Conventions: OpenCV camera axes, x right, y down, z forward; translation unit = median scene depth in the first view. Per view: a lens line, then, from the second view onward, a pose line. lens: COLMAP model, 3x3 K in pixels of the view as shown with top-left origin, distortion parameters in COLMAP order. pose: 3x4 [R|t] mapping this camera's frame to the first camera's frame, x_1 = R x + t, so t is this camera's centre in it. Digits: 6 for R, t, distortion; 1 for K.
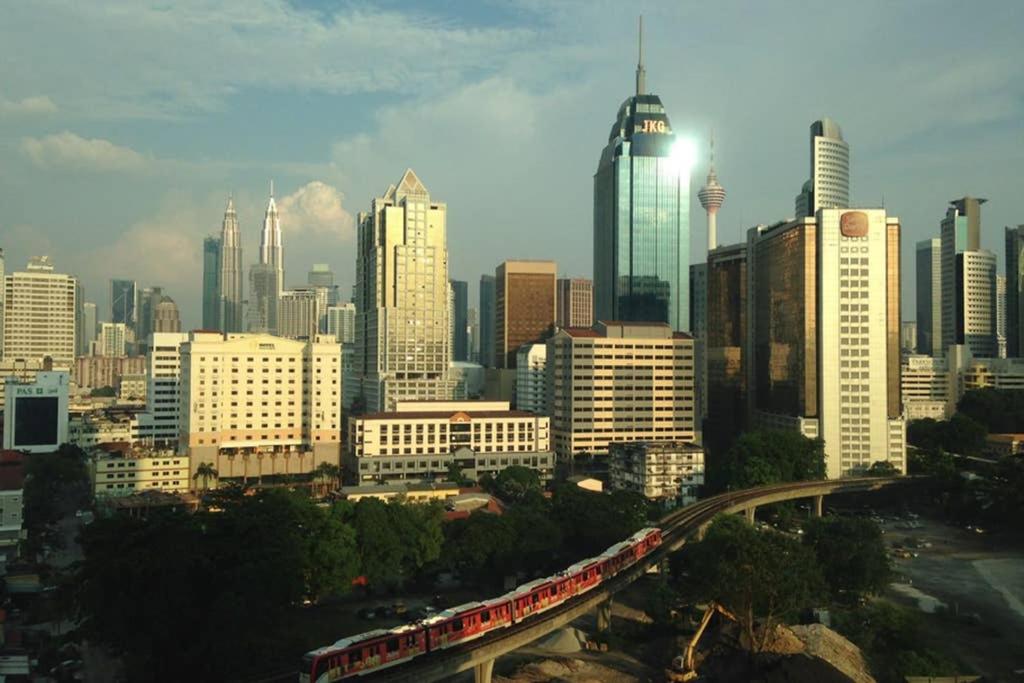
lens RADIAL K [[974.3, 0, 511.8], [0, 974.3, 348.4], [0, 0, 1]] dist [0.081387, 0.000000]
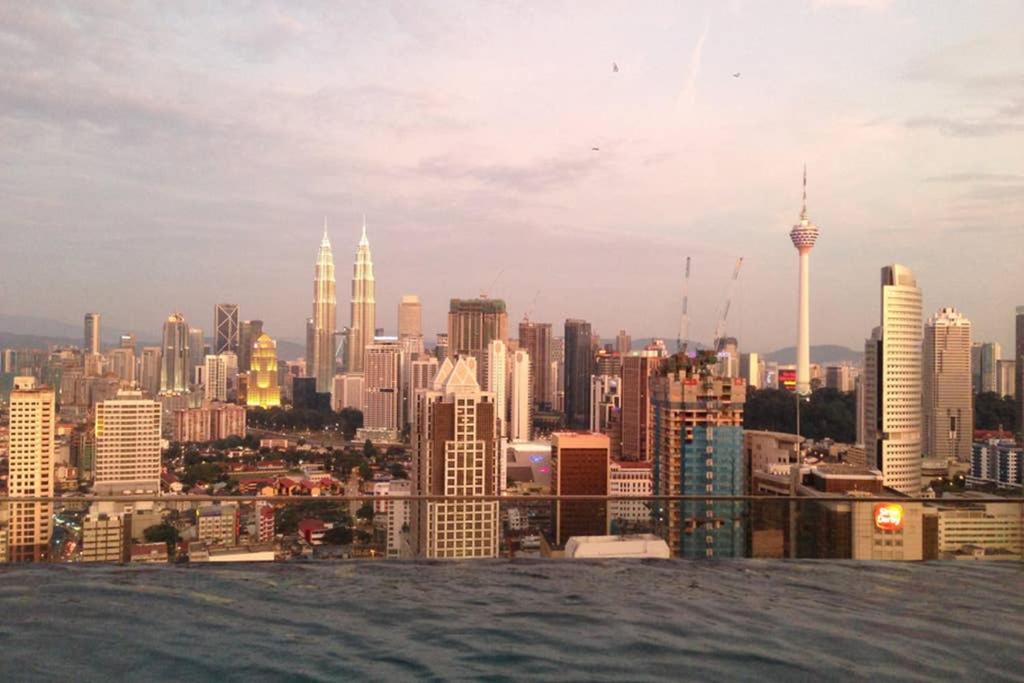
lens RADIAL K [[974.3, 0, 522.9], [0, 974.3, 346.8], [0, 0, 1]] dist [0.081387, 0.000000]
pose [[0.995488, 0.007947, -0.094556, 0.040647], [-0.004603, 0.999358, 0.035529, -0.170087], [0.094777, -0.034933, 0.994885, -0.003036]]
